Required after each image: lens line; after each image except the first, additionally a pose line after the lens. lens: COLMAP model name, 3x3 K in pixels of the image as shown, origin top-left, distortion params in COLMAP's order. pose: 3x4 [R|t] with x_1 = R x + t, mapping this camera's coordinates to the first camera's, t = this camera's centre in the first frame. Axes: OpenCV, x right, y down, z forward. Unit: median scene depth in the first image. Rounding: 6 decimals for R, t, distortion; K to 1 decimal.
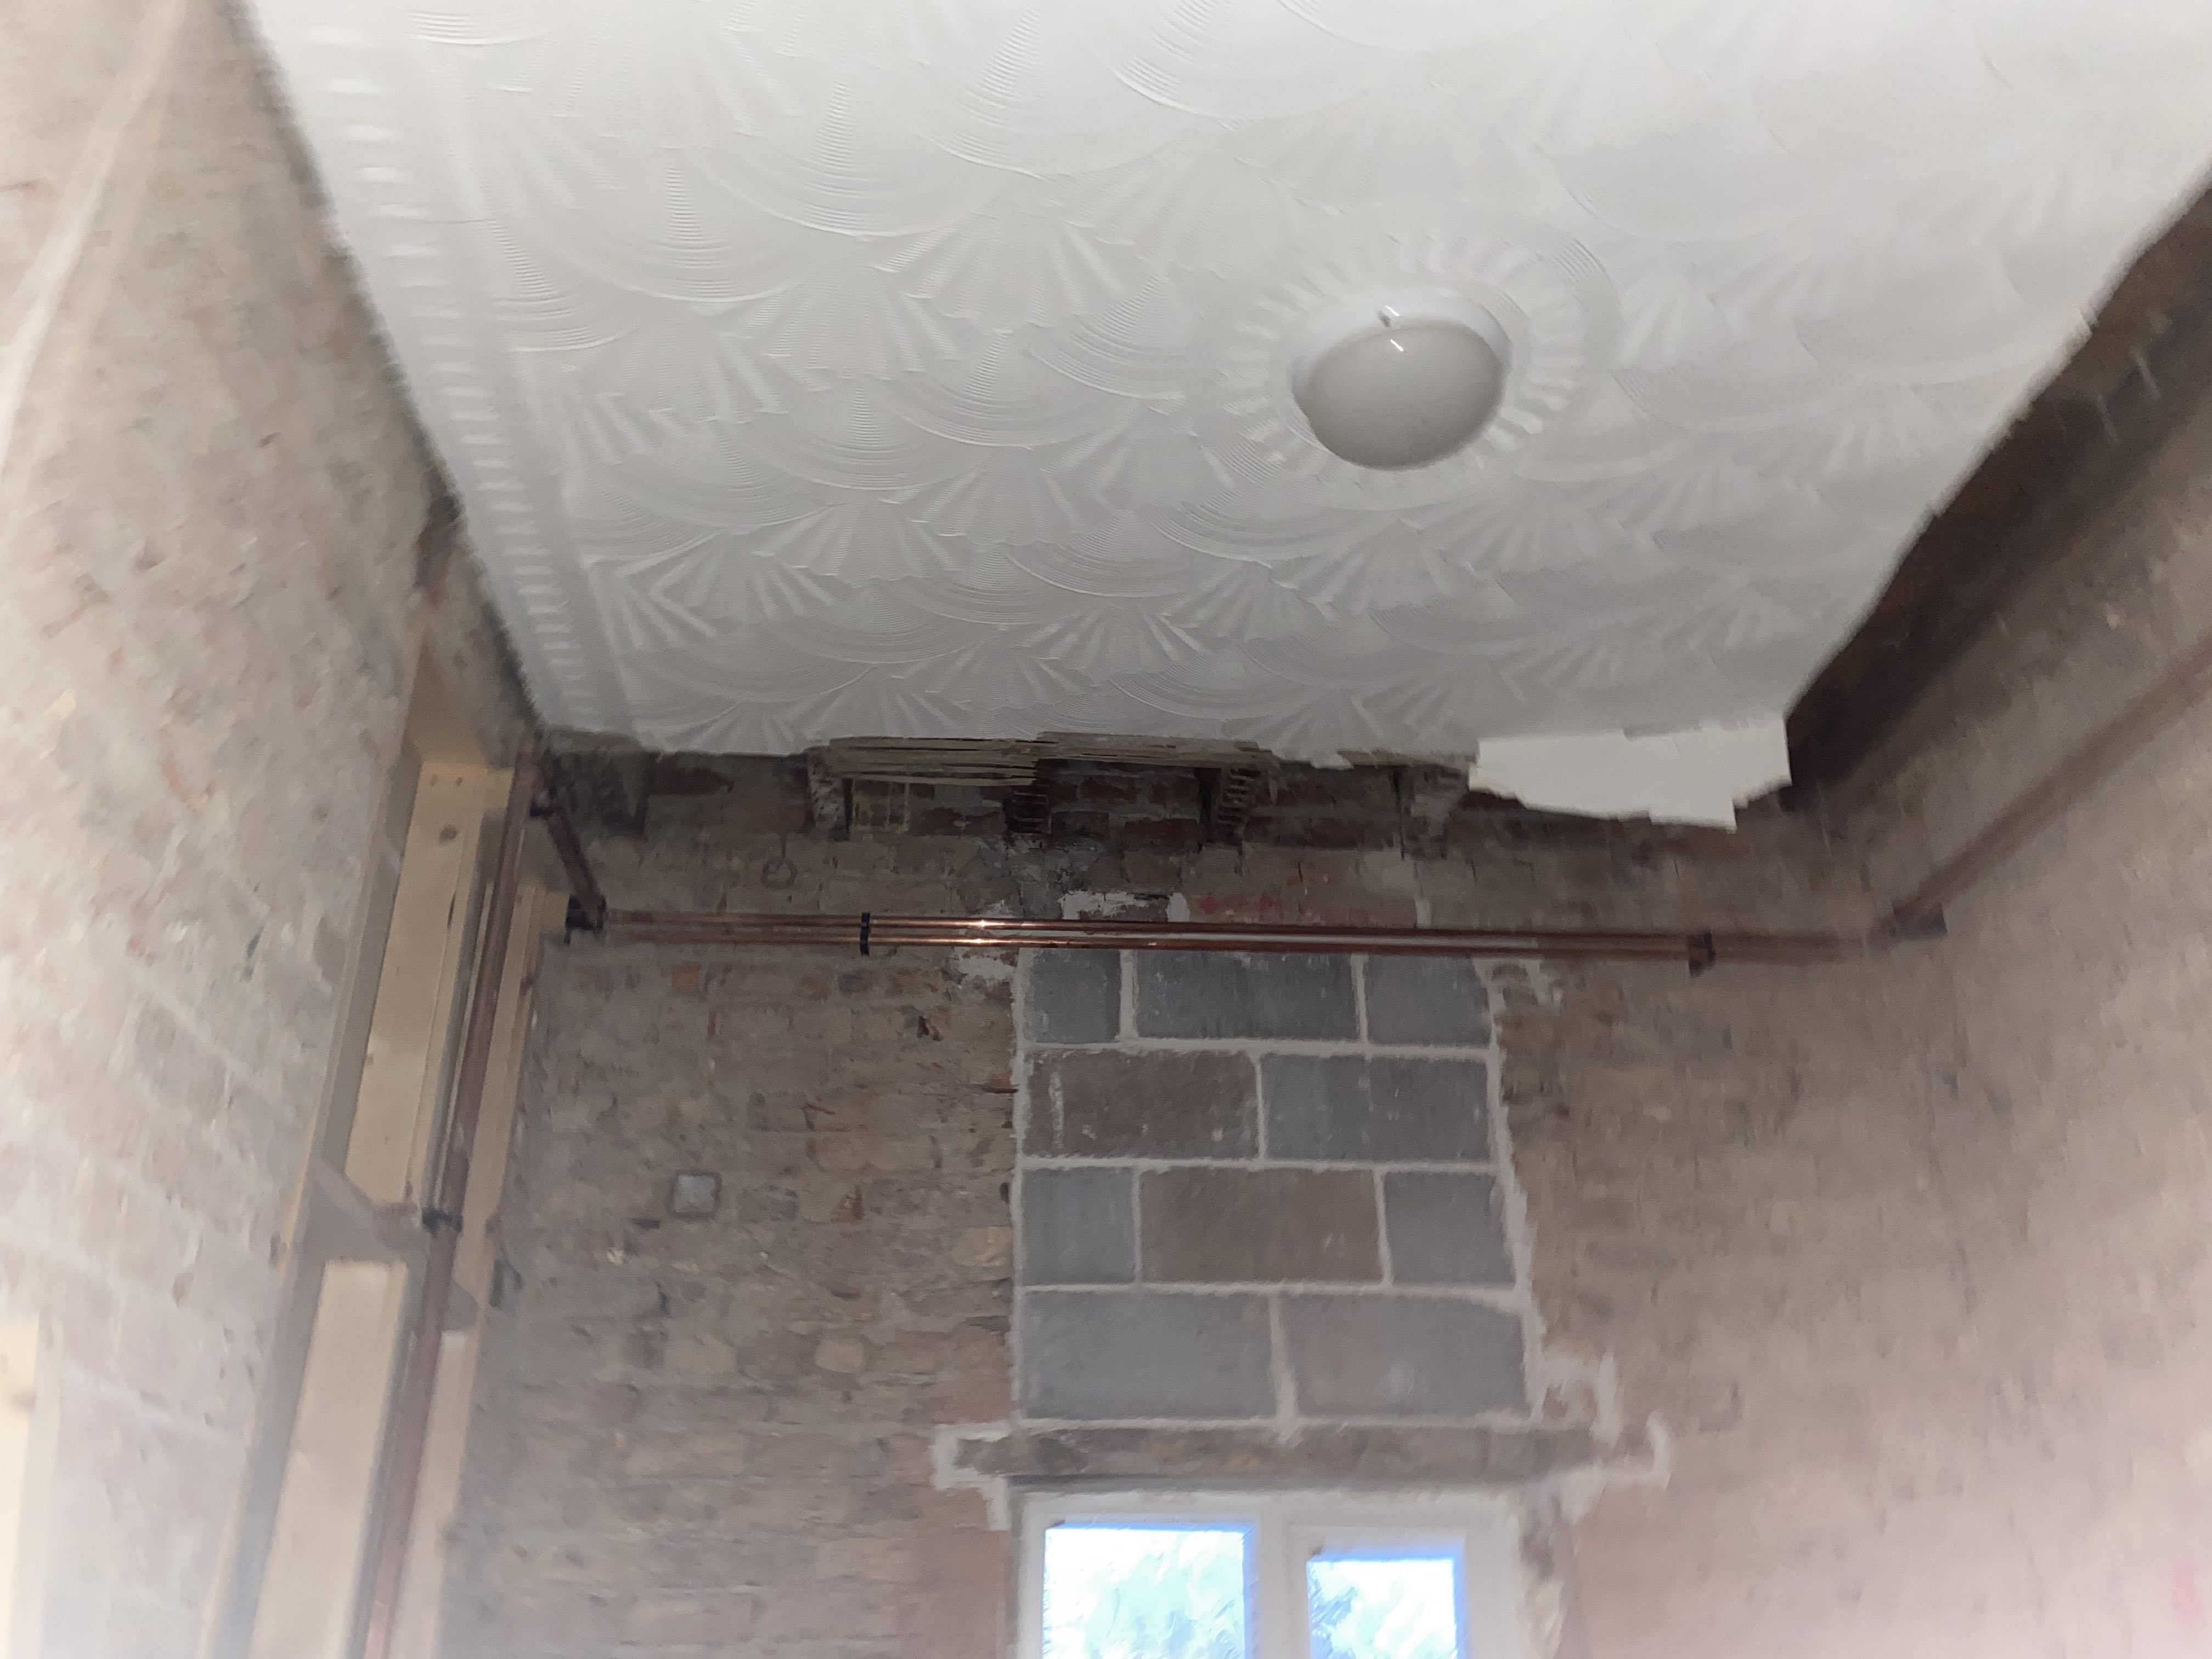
lens RADIAL K [[1673.9, 0, 1115.7], [0, 1673.9, 844.5], [0, 0, 1]] dist [0.000480, -0.010980]
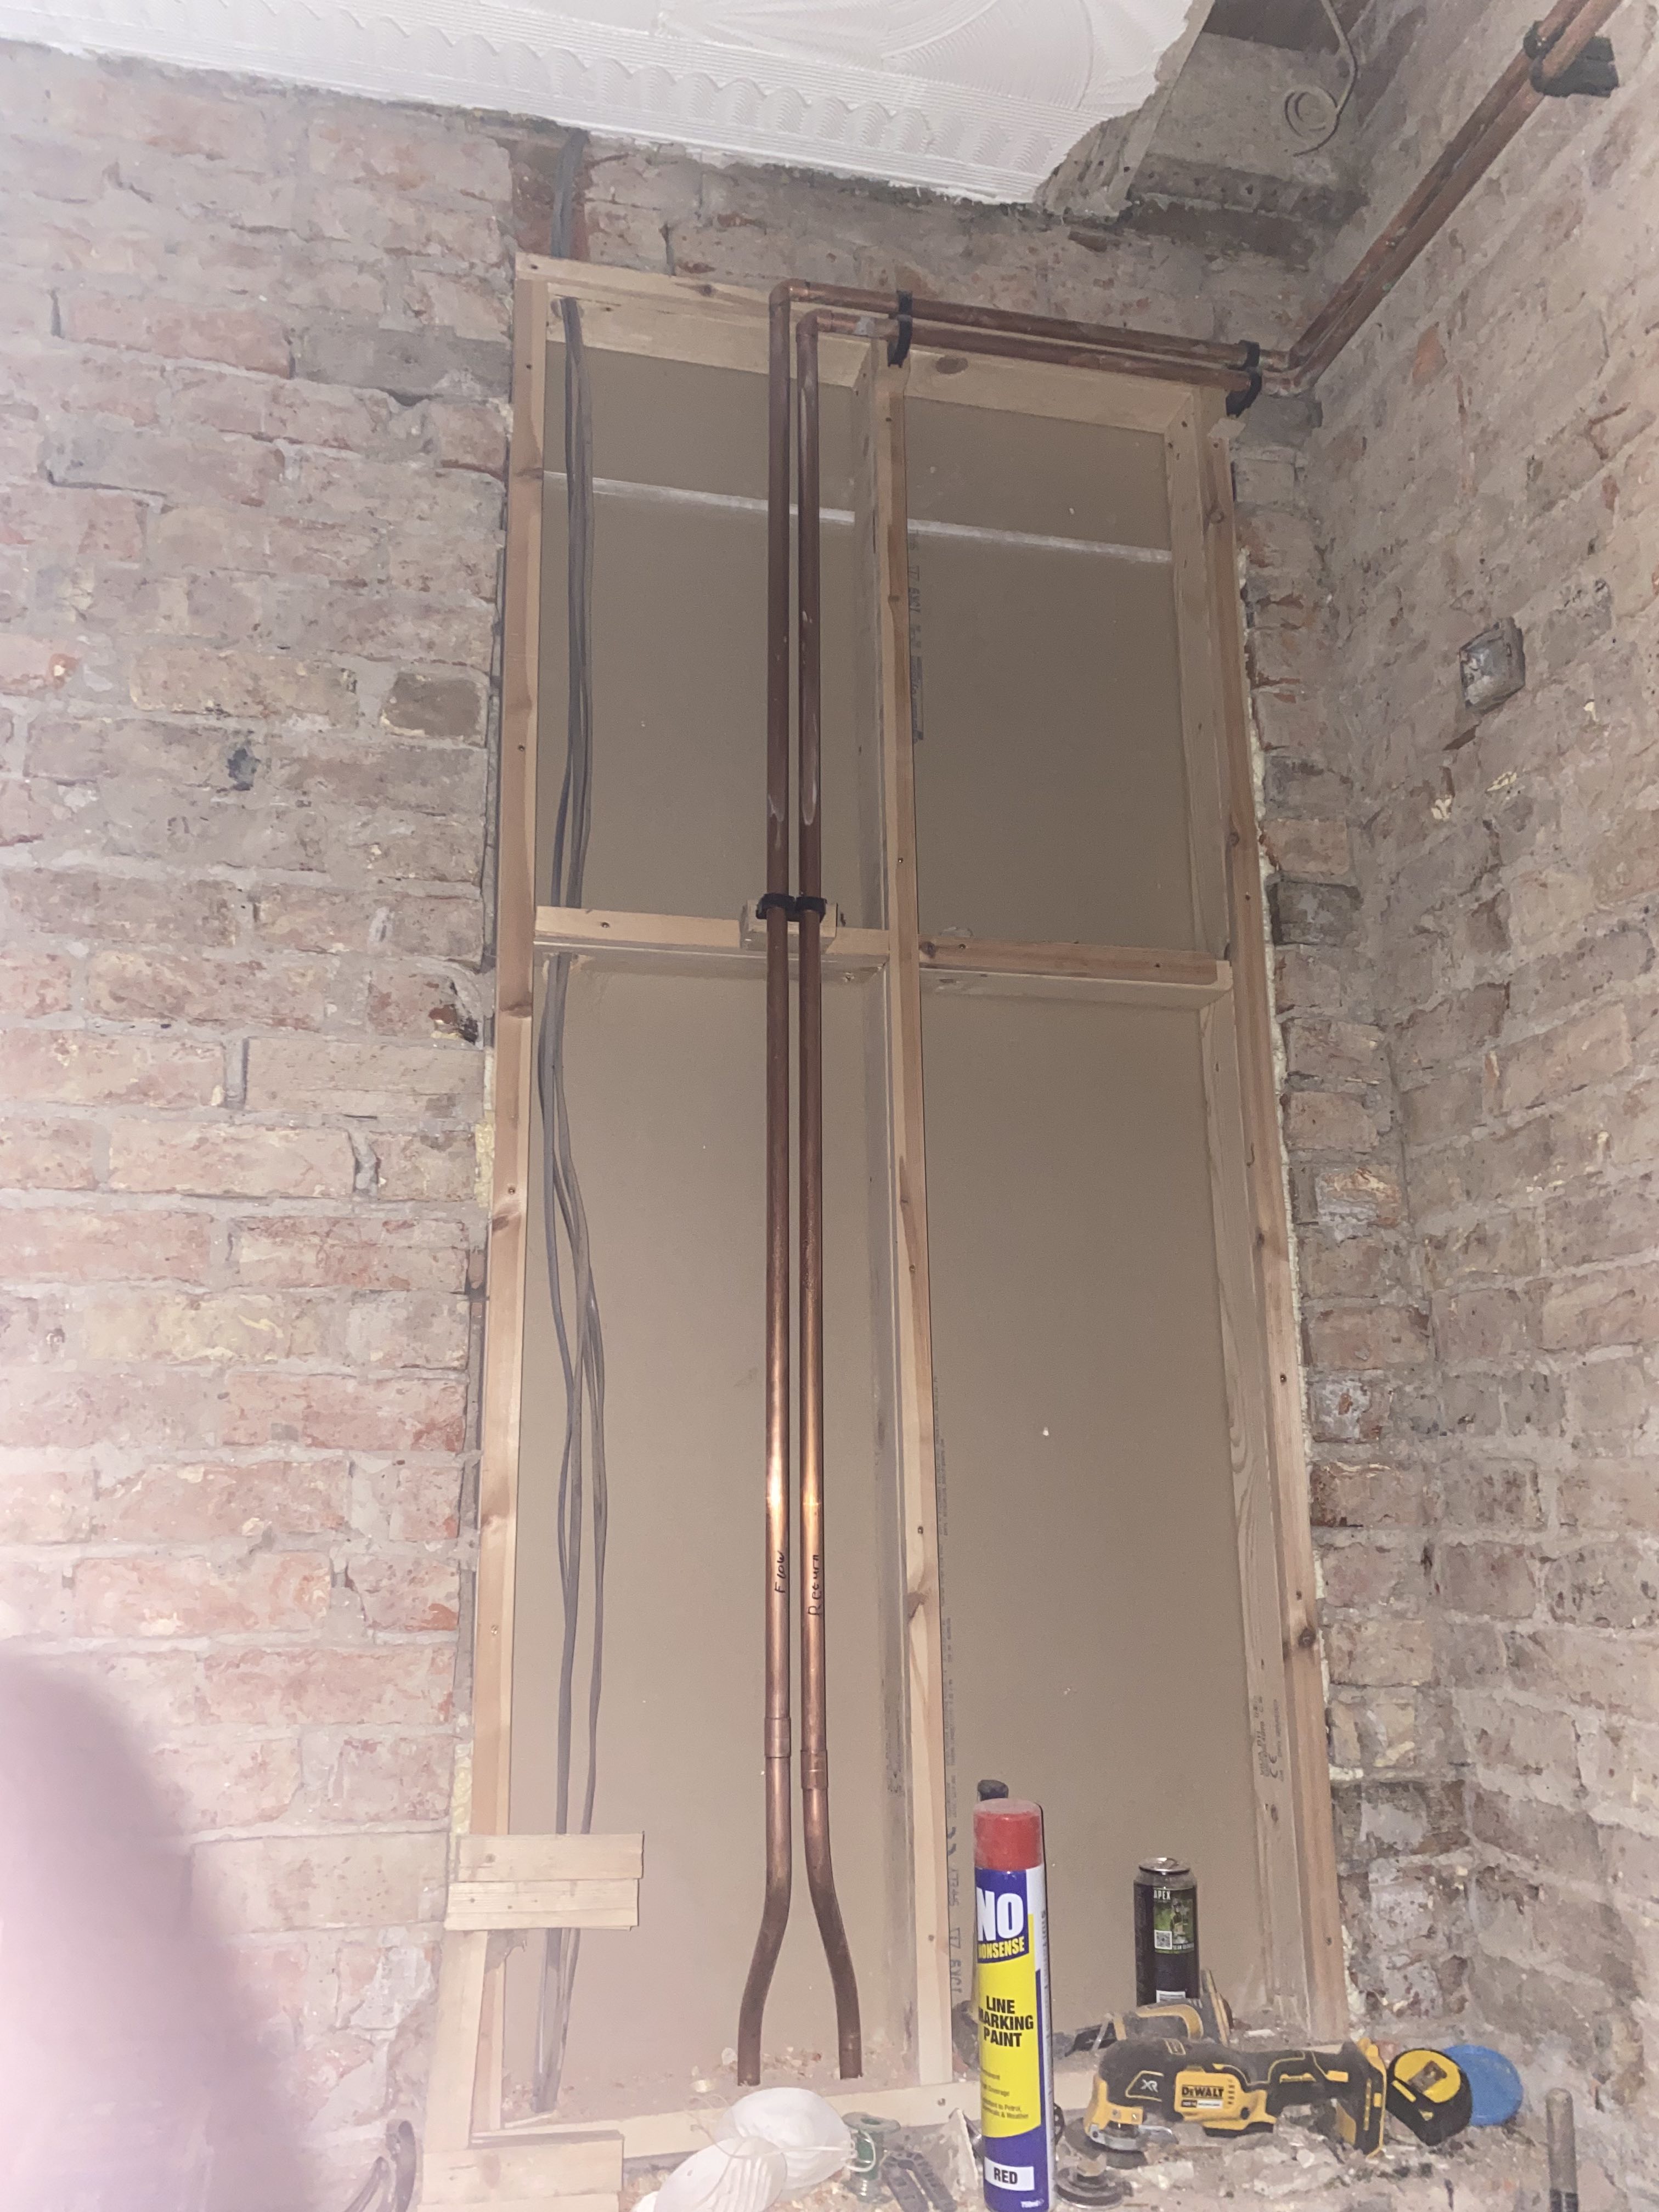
lens RADIAL K [[1673.9, 0, 828.3], [0, 1673.9, 1104.5], [0, 0, 1]] dist [0.000480, -0.010980]
pose [[0.166922, -0.205040, -0.964415, 0.264641], [0.474732, 0.874006, -0.103651, 0.306748], [0.864156, -0.440537, 0.243230, 0.603370]]
